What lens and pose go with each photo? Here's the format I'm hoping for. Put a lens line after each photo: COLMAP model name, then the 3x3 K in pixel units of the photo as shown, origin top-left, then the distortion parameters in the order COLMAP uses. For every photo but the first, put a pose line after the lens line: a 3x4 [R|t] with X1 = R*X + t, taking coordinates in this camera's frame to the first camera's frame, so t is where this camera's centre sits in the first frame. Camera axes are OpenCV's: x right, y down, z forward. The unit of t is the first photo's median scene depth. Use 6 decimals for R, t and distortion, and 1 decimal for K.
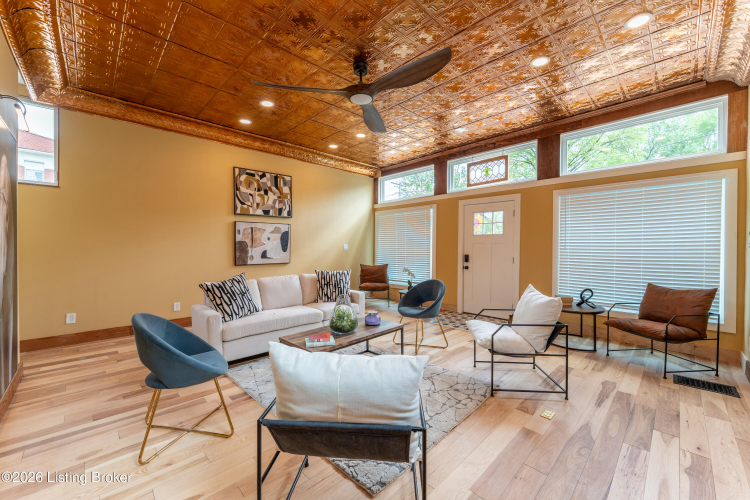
lens RADIAL K [[299.2, 0, 375.3], [0, 299.2, 247.8], [0, 0, 1]] dist [-0.005950, -0.000750]
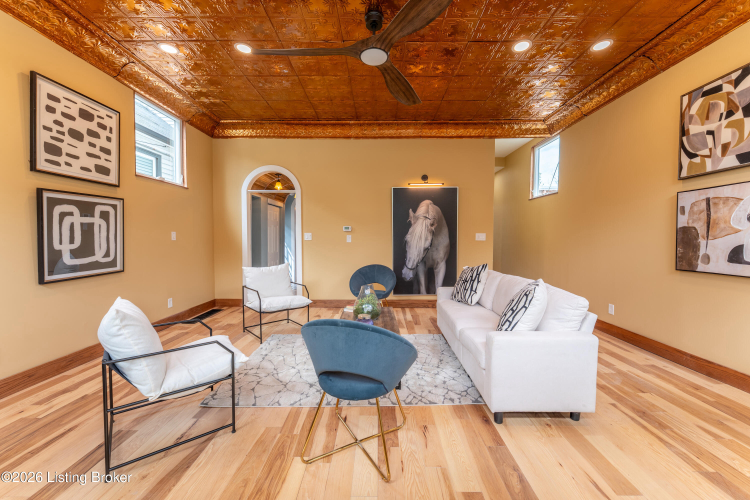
lens RADIAL K [[299.2, 0, 376.9], [0, 299.2, 247.3], [0, 0, 1]] dist [-0.005950, -0.000750]
pose [[-0.699146, 0.019400, -0.714716, 0.328891], [-0.008425, 0.999339, 0.035367, 0.000589], [0.714929, 0.030748, -0.698520, 0.958117]]
